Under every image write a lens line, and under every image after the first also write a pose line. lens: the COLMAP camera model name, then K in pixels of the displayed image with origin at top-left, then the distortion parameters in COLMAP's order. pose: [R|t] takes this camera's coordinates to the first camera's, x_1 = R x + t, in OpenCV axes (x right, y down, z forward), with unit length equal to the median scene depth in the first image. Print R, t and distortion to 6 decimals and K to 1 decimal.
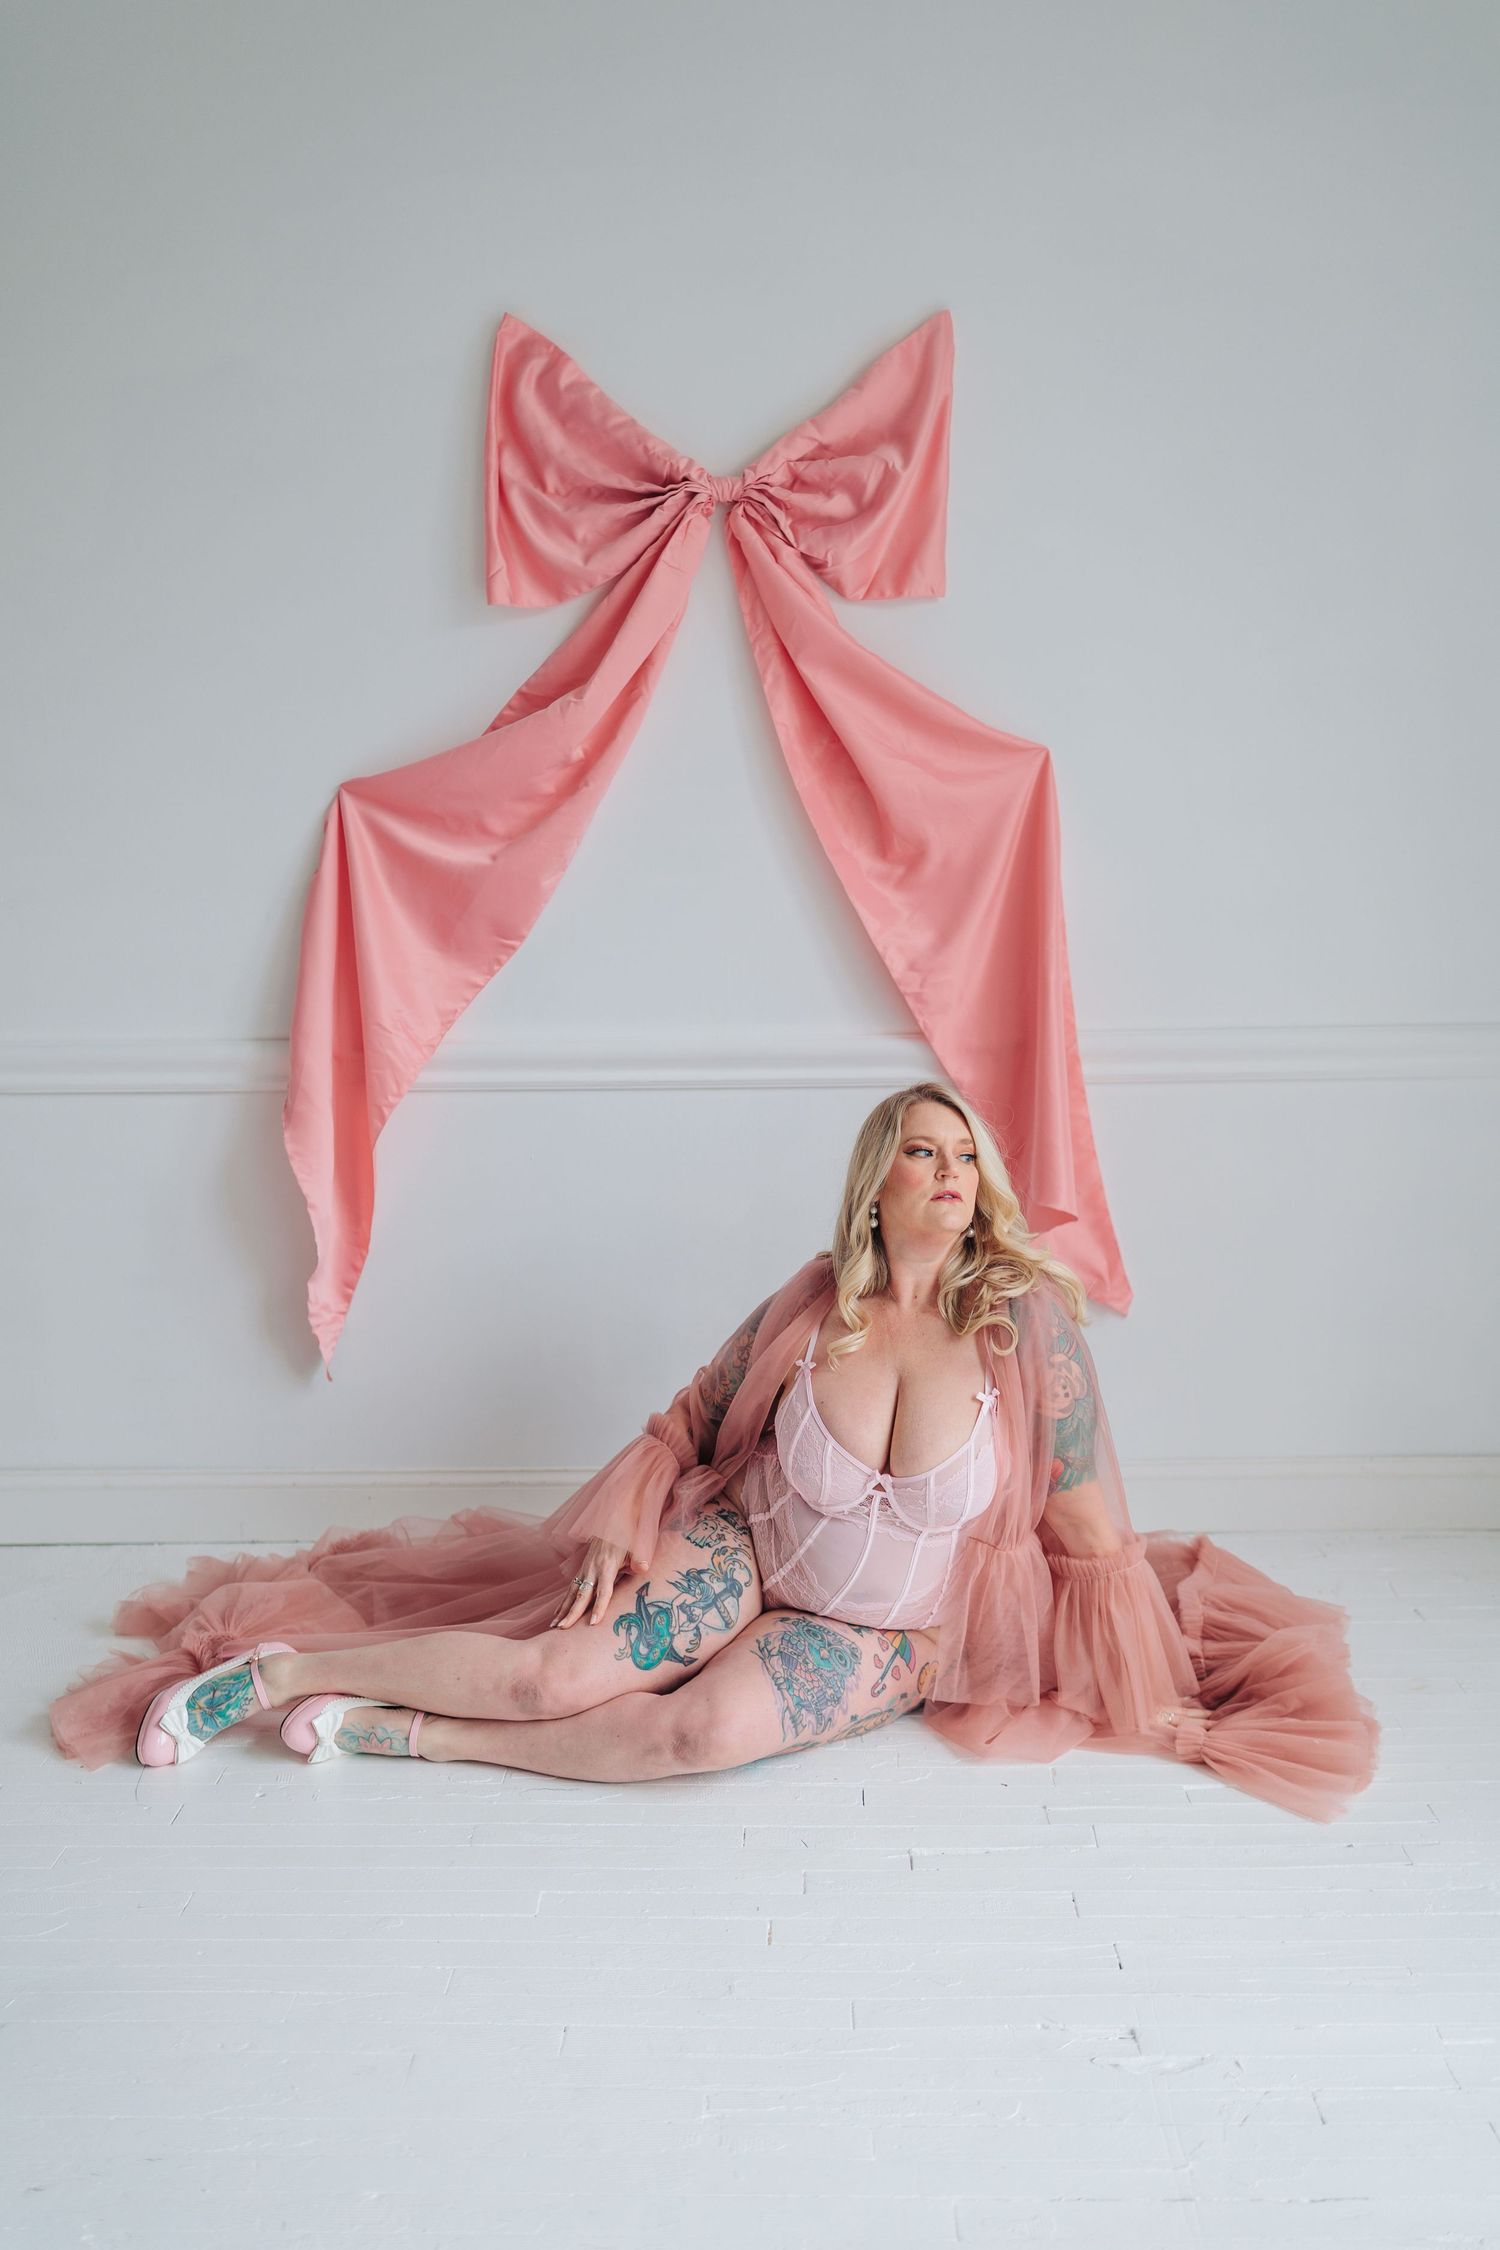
lens RADIAL K [[2176.0, 0, 750.0], [0, 2176.0, 1125.0], [0, 0, 1]] dist [-0.002347, -0.021327]
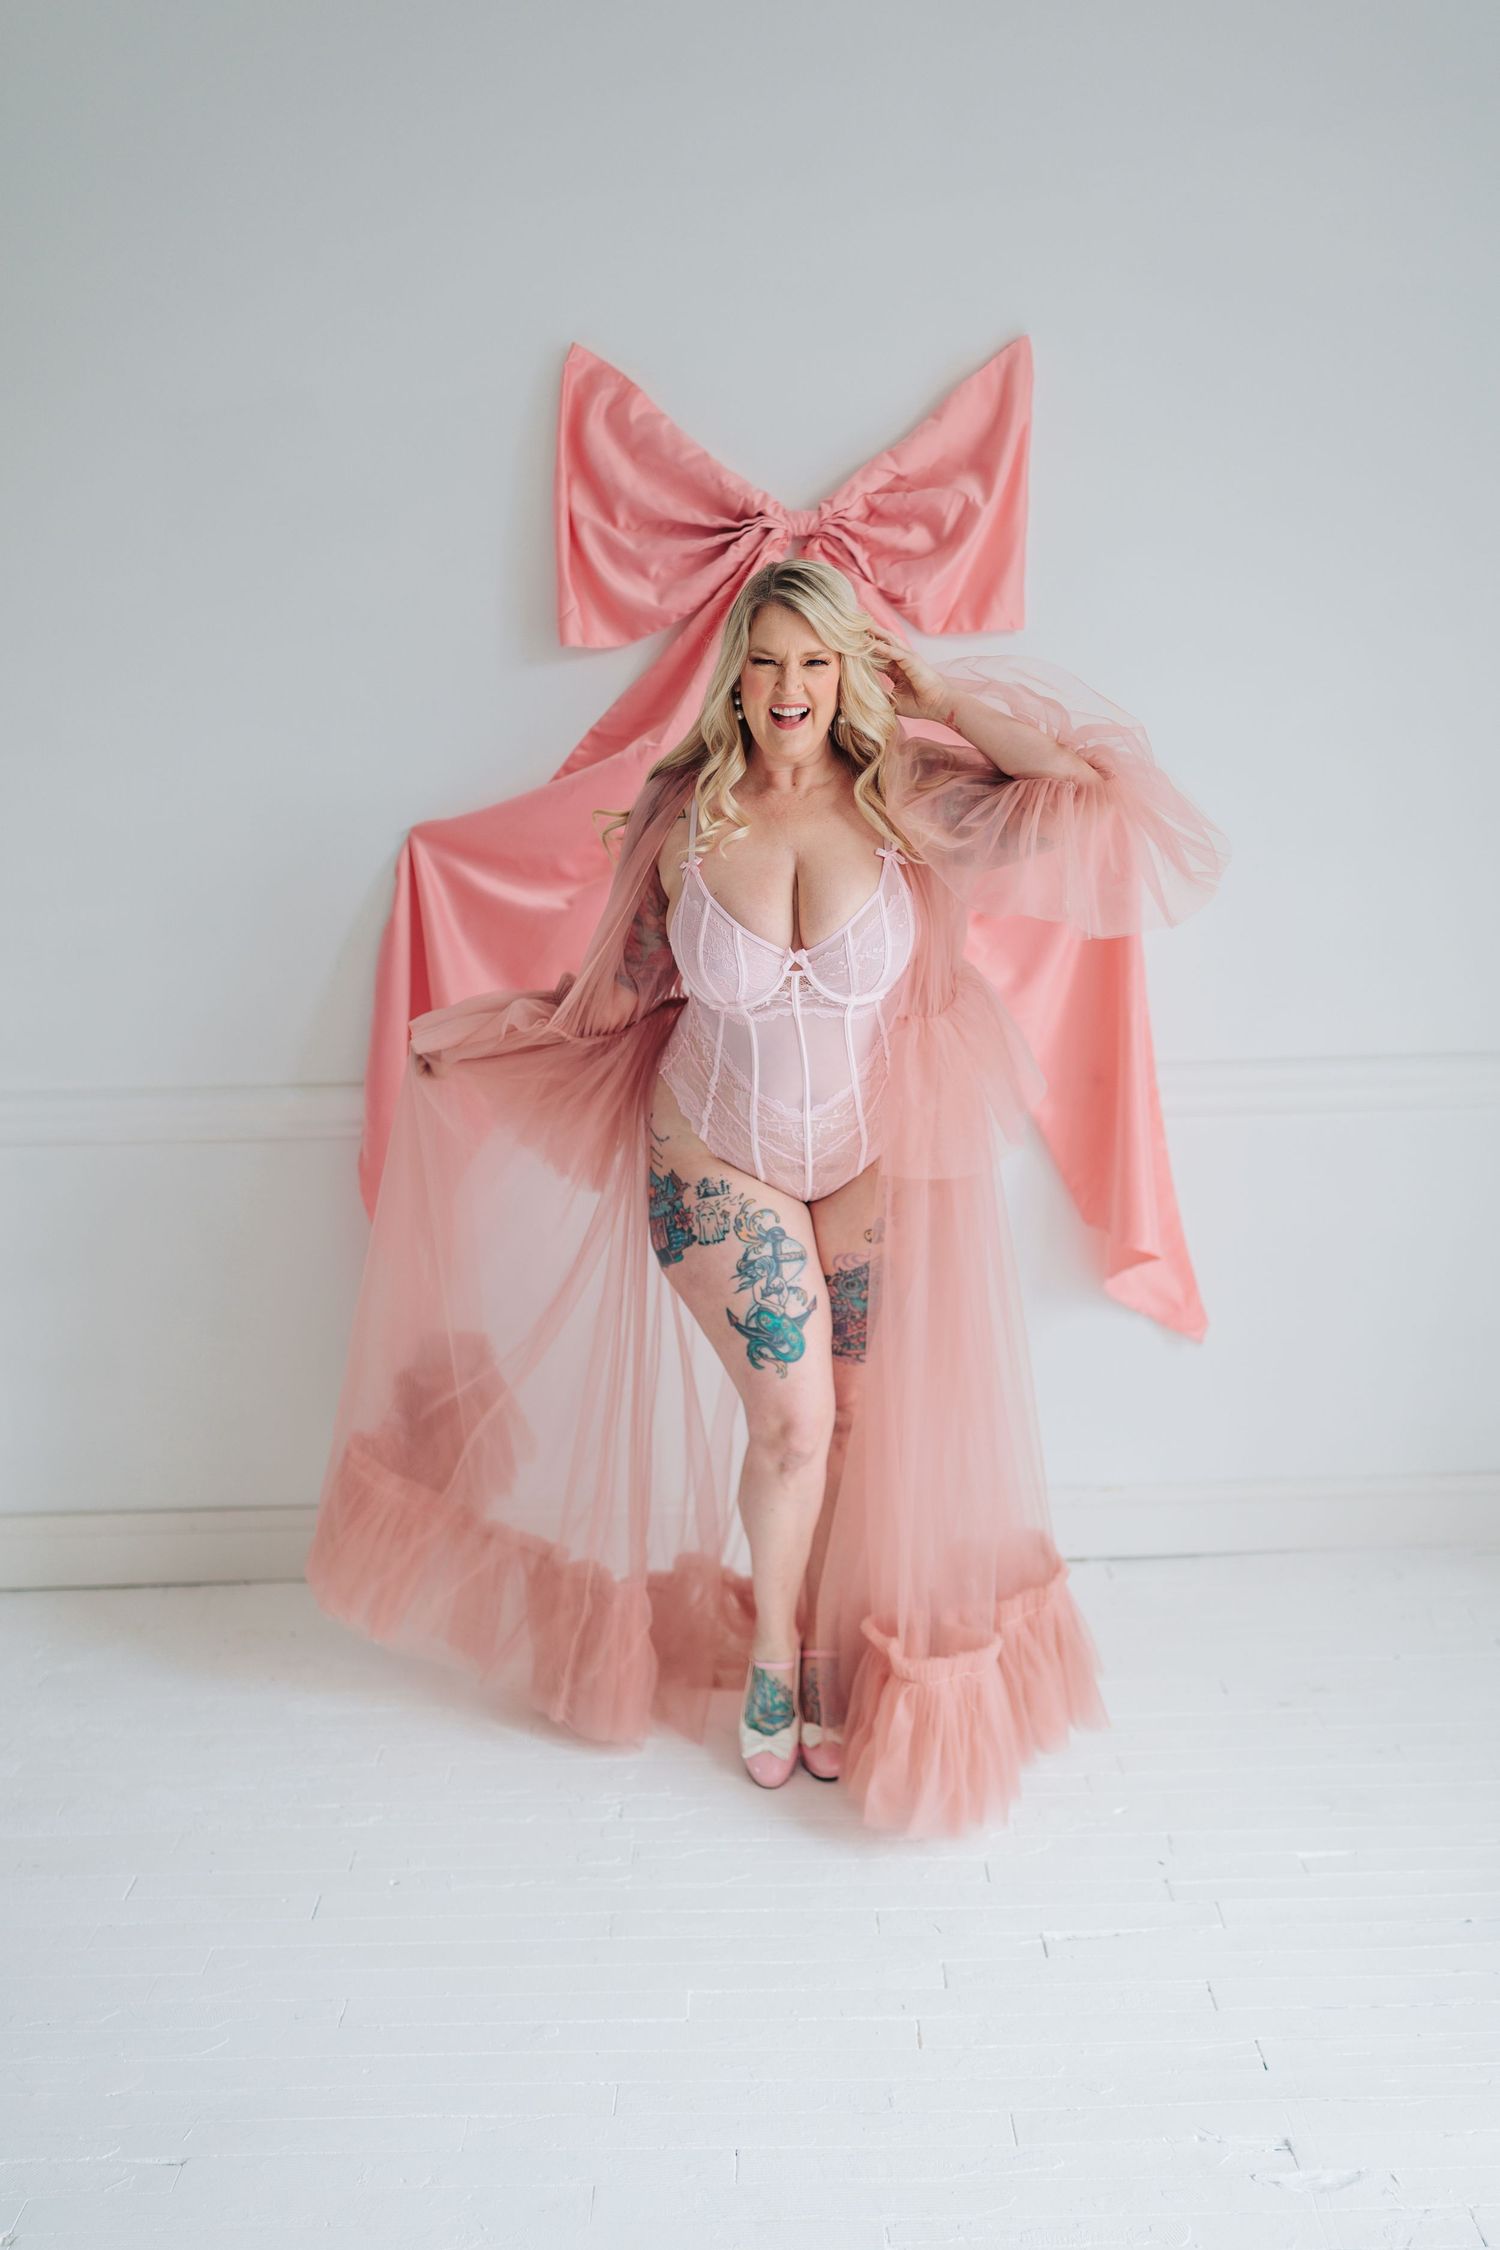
lens RADIAL K [[2176.0, 0, 750.0], [0, 2176.0, 1125.0], [0, 0, 1]] dist [-0.002347, -0.021327]
pose [[0.999605, -0.017355, 0.022119, -0.060675], [0.015741, 0.997340, 0.071165, -0.092618], [-0.023295, -0.070789, 0.997219, 0.005916]]
